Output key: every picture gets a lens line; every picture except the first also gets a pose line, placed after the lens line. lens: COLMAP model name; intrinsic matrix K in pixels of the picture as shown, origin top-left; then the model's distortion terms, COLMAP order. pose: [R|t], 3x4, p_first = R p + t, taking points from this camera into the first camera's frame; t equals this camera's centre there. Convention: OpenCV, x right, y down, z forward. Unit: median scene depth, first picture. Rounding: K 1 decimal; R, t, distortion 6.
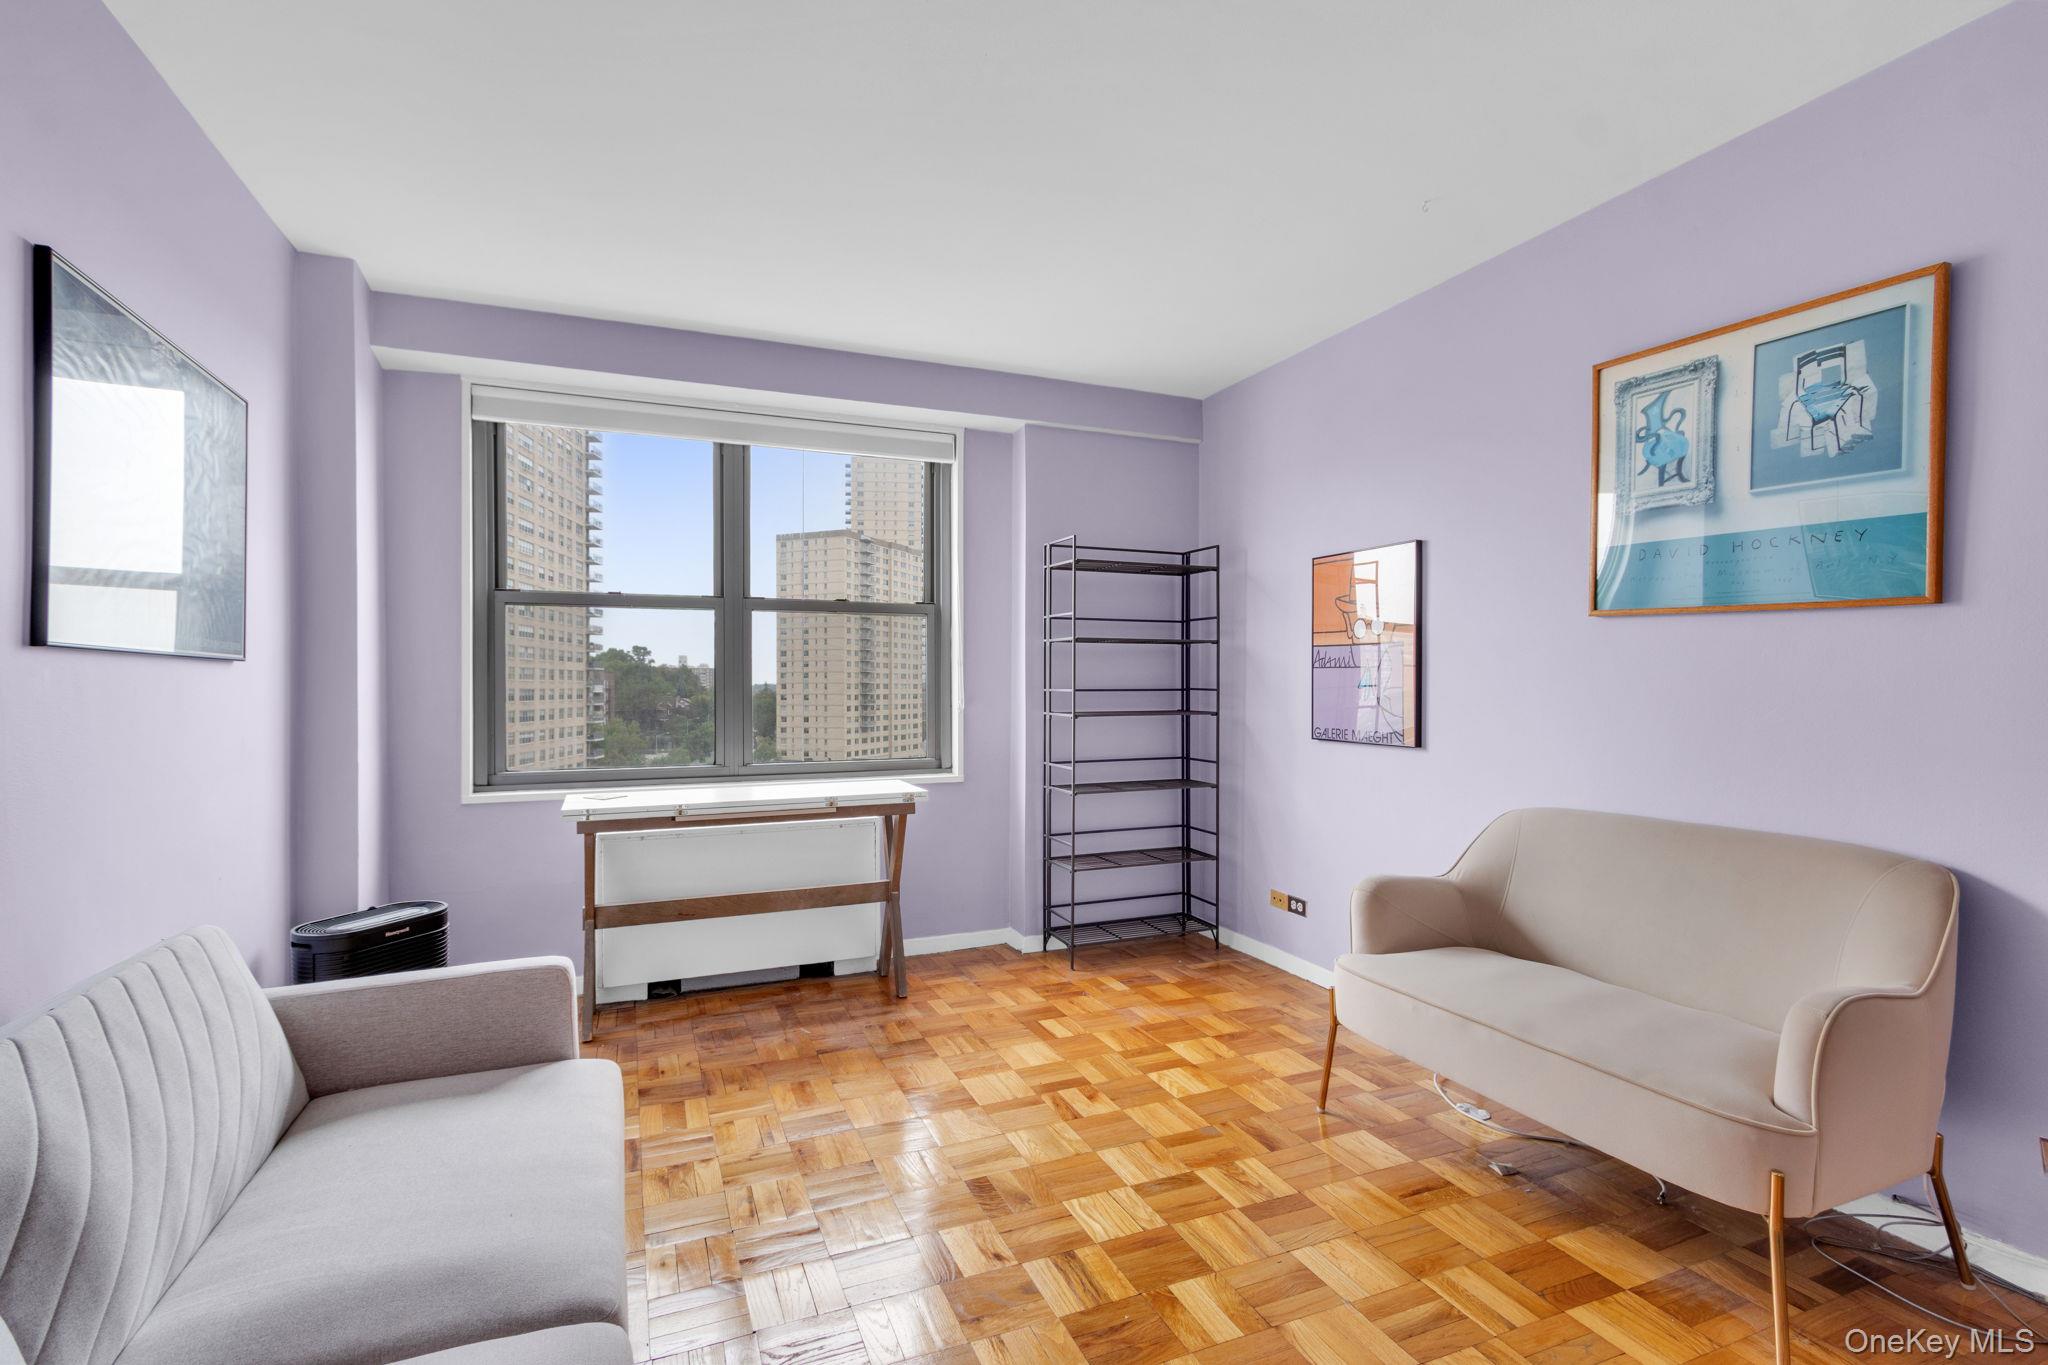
lens RADIAL K [[966.3, 0, 1116.1], [0, 966.3, 667.7], [0, 0, 1]] dist [0.005103, -0.001810]
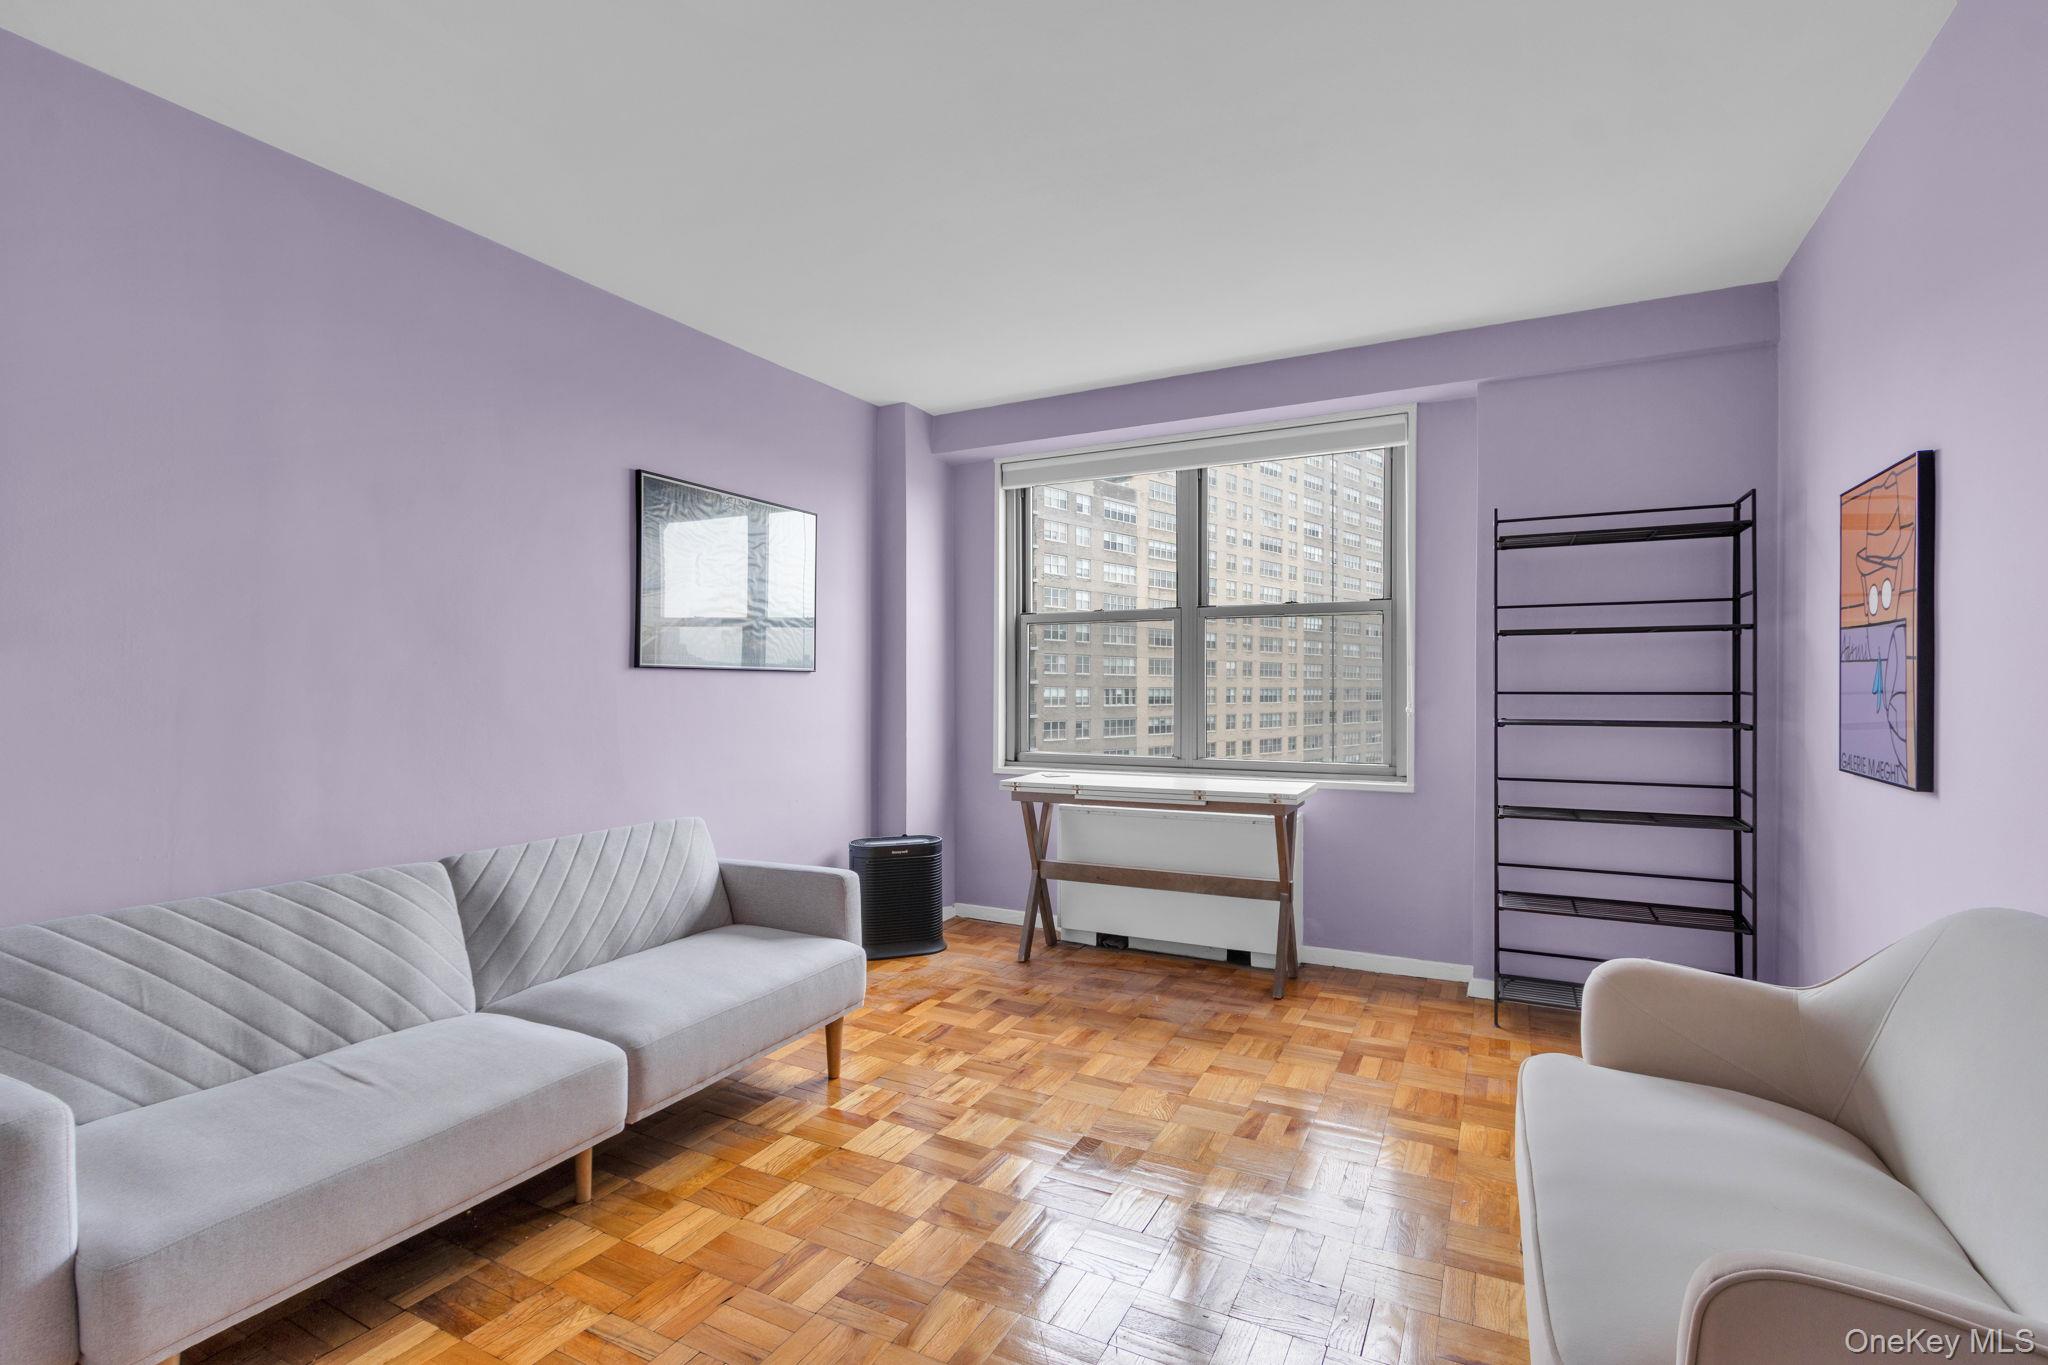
lens RADIAL K [[1074.0, 0, 1111.8], [0, 1074.0, 663.7], [0, 0, 1]] dist [0.004045, 0.000854]
pose [[0.603241, -0.015564, -0.797407, 0.570091], [0.012062, 0.999873, -0.010391, 0.004340], [0.797467, -0.003350, 0.603353, 0.195857]]
